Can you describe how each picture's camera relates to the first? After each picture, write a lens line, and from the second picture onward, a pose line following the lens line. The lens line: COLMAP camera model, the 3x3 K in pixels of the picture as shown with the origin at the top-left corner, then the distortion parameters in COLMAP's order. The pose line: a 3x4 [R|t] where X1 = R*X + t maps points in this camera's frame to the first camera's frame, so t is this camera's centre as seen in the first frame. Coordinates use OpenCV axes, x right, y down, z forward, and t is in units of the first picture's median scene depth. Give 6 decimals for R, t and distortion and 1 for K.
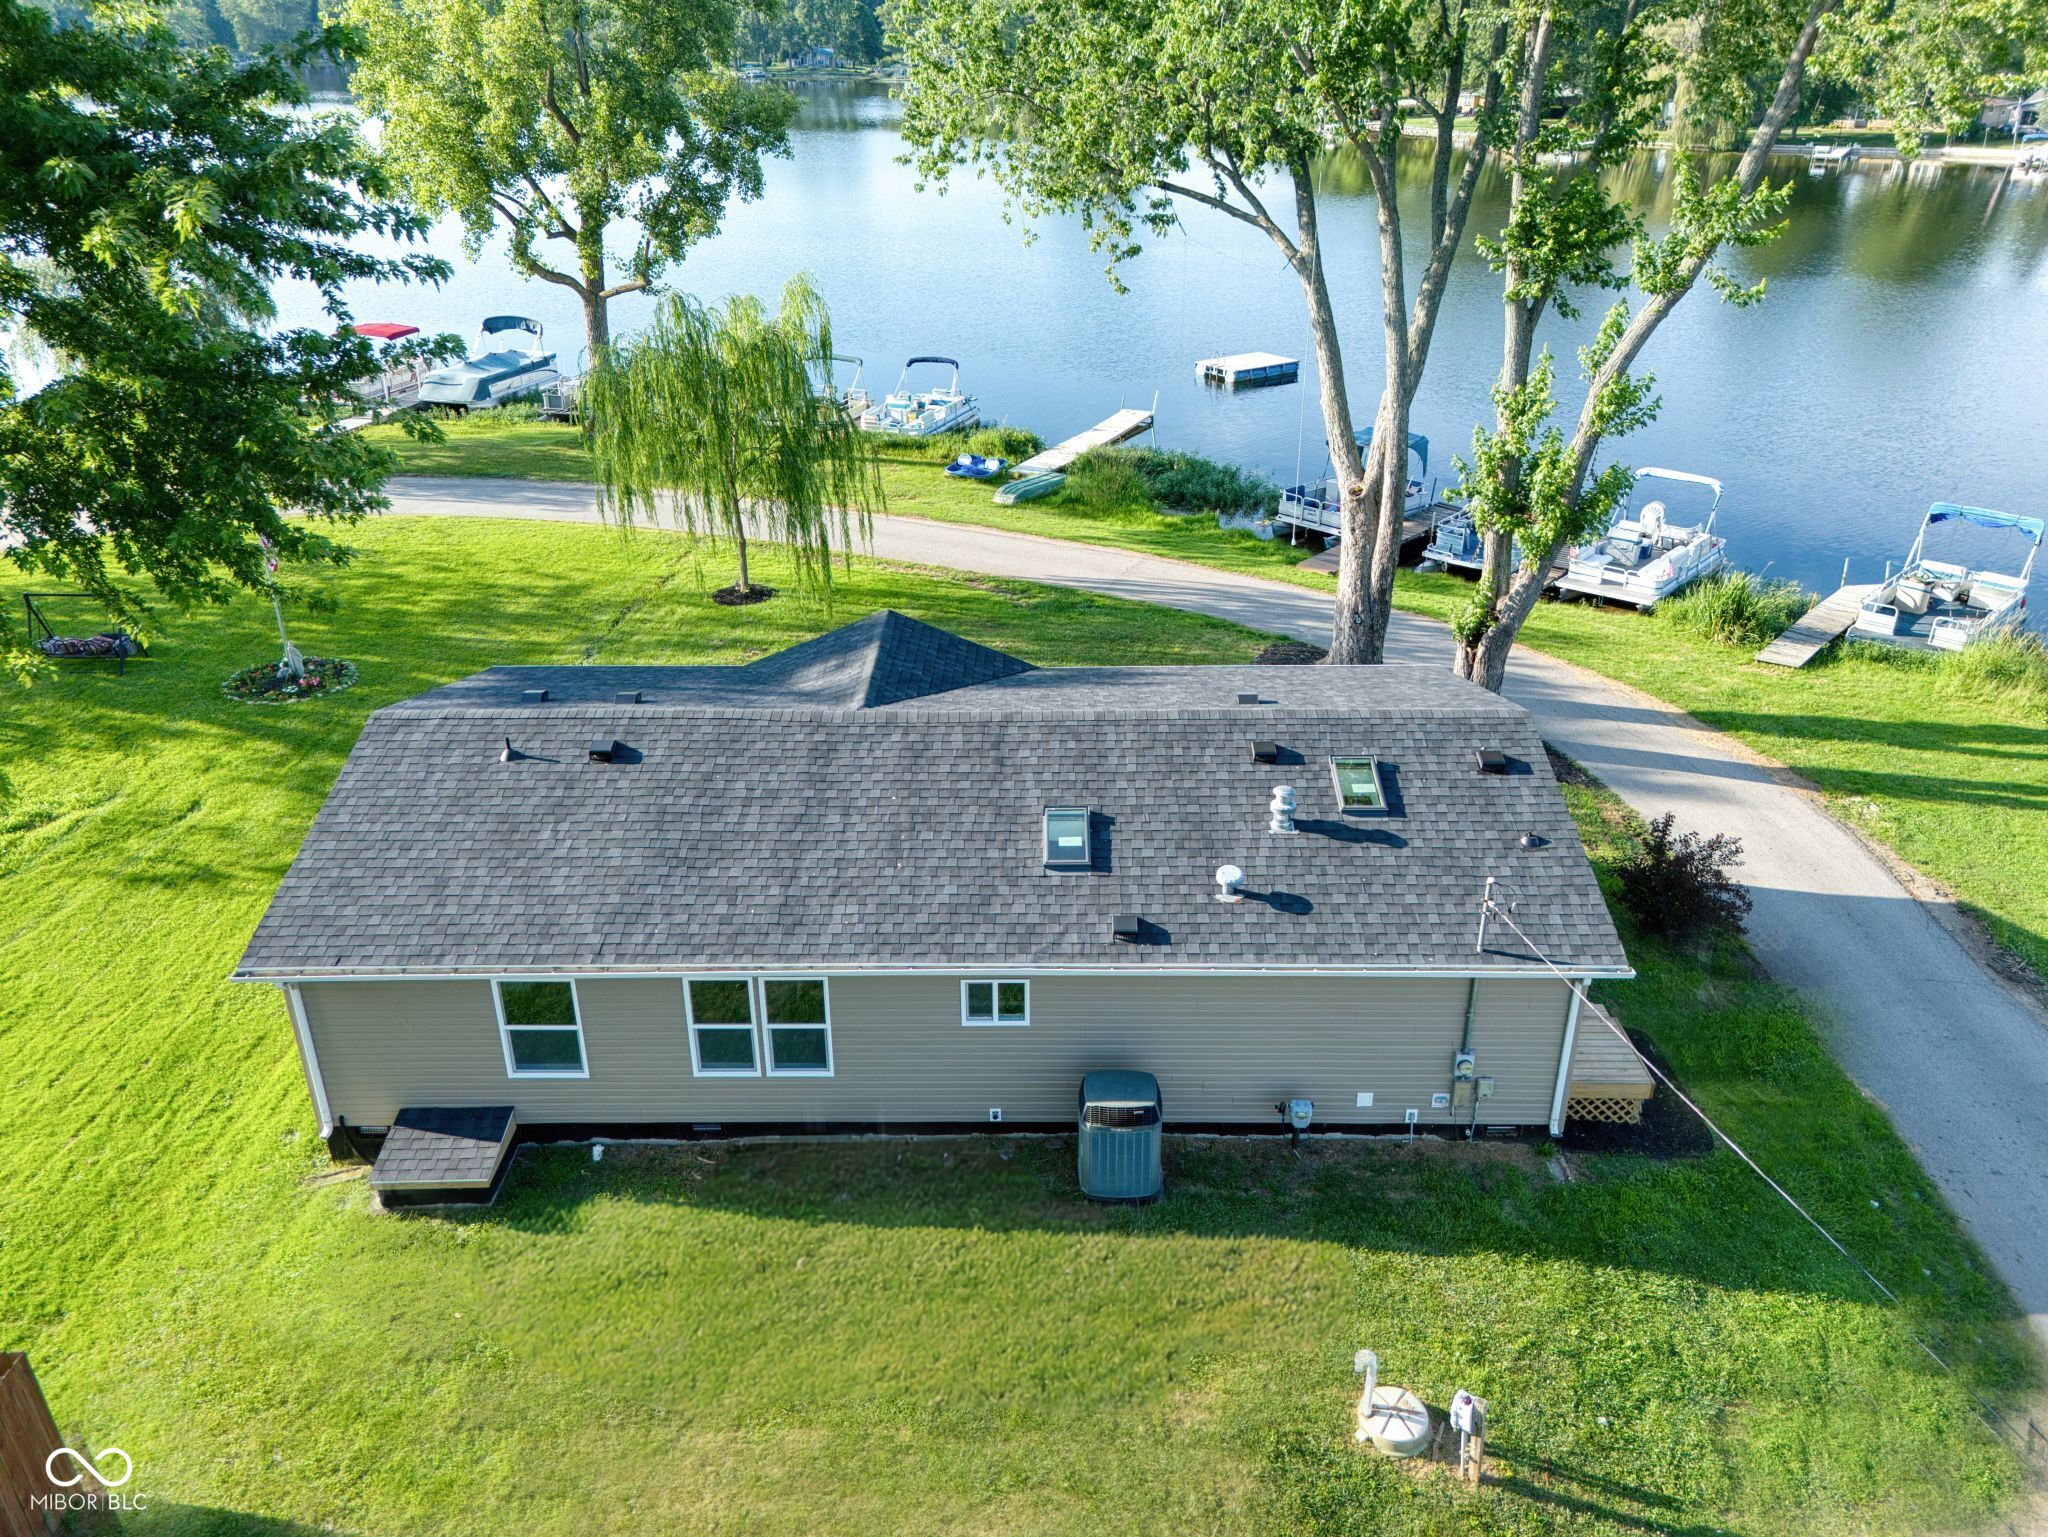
lens RADIAL K [[1494.6, 0, 1035.5], [0, 1494.6, 773.3], [0, 0, 1]] dist [0.119981, -0.165726]
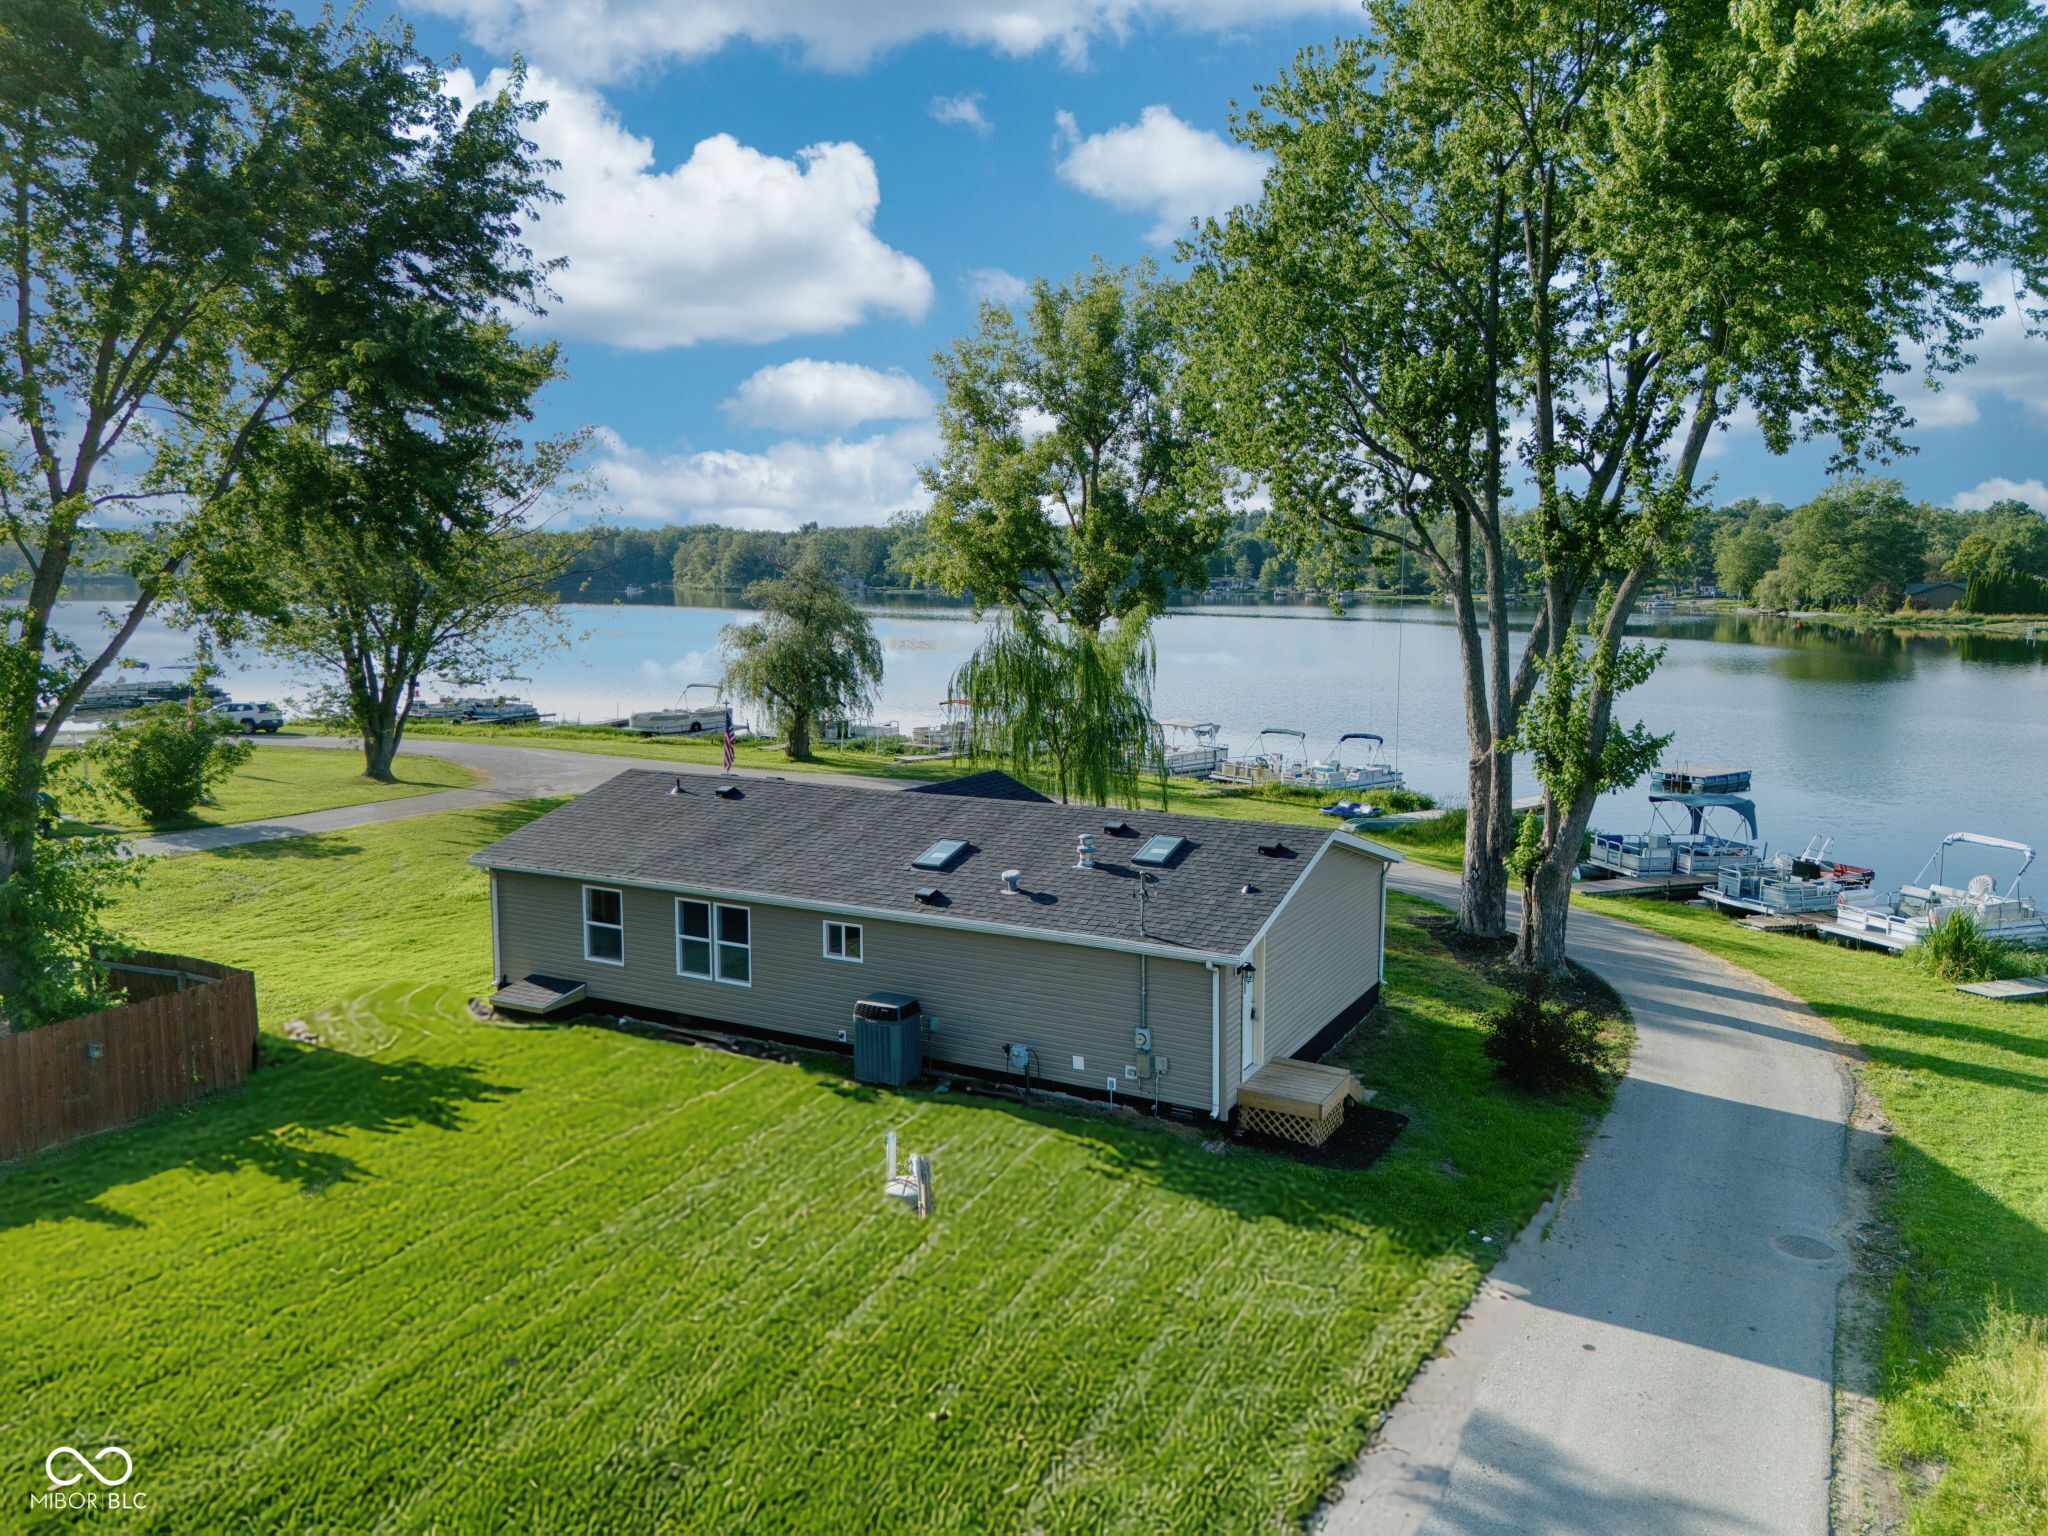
lens RADIAL K [[1501.6, 0, 1031.2], [0, 1501.6, 763.3], [0, 0, 1]] dist [0.093914, -0.082338]
pose [[0.879767, 0.067425, -0.470600, 0.569398], [-0.216421, 0.938172, -0.270175, 0.246223], [0.423288, 0.339539, 0.839965, -0.130136]]
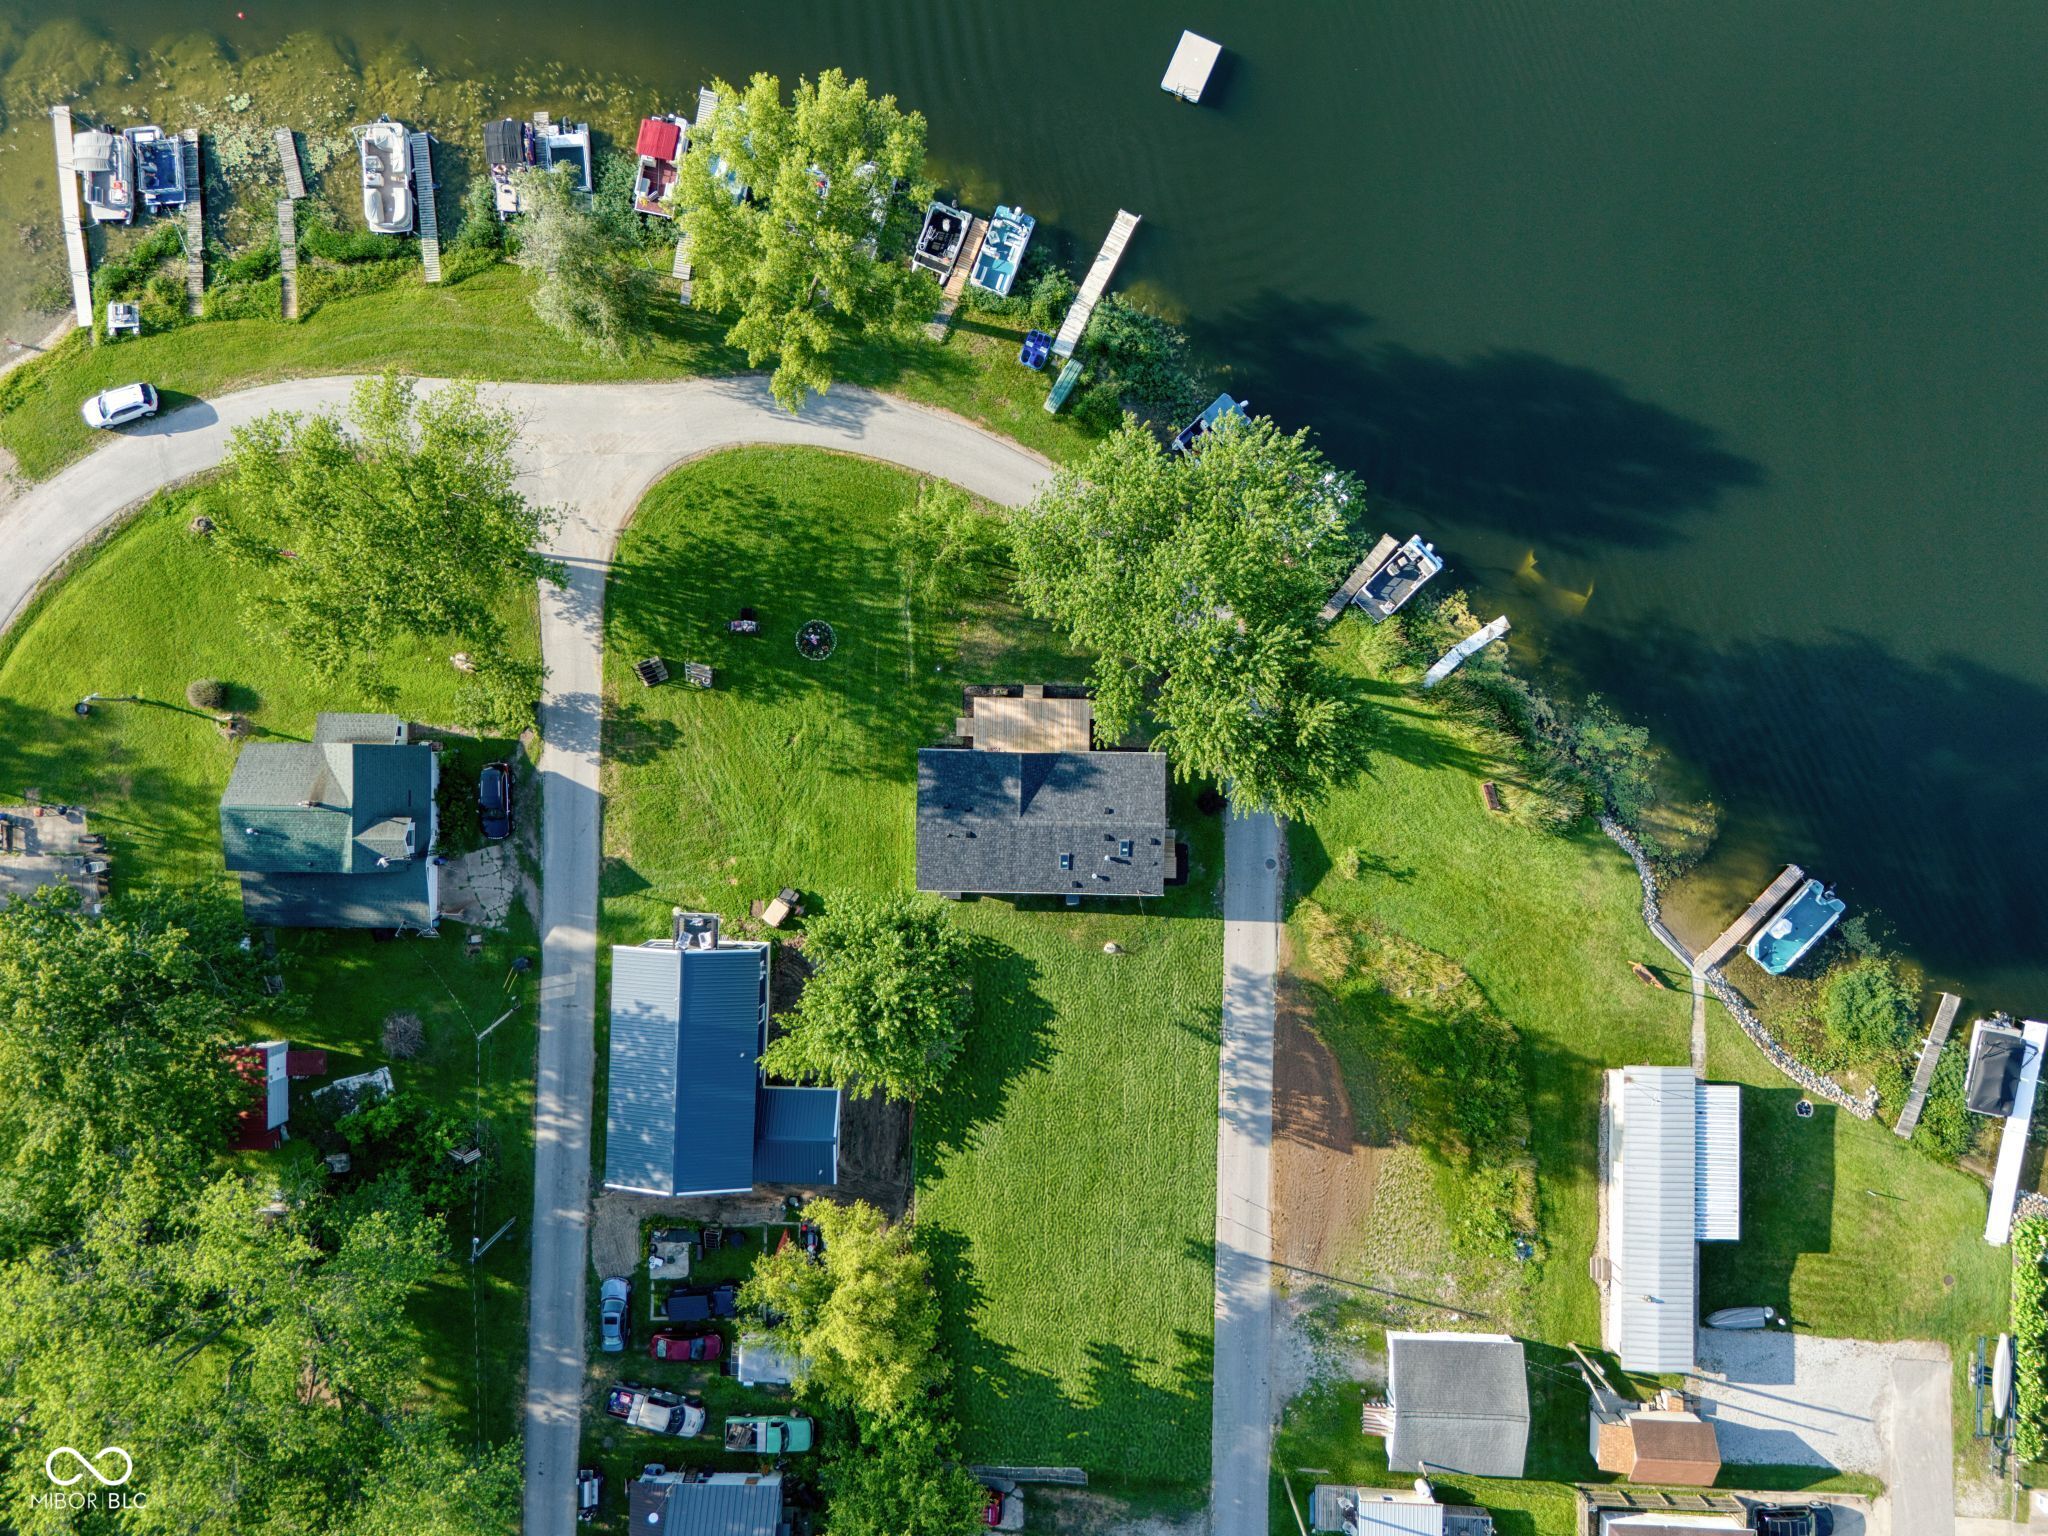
lens RADIAL K [[1494.6, 0, 1035.5], [0, 1494.6, 772.8], [0, 0, 1]] dist [0.119981, -0.165726]
pose [[0.999702, 0.014643, -0.019557, 0.013226], [0.011123, 0.439939, 0.897959, -3.511849], [0.021752, -0.897908, 0.439645, -0.724967]]
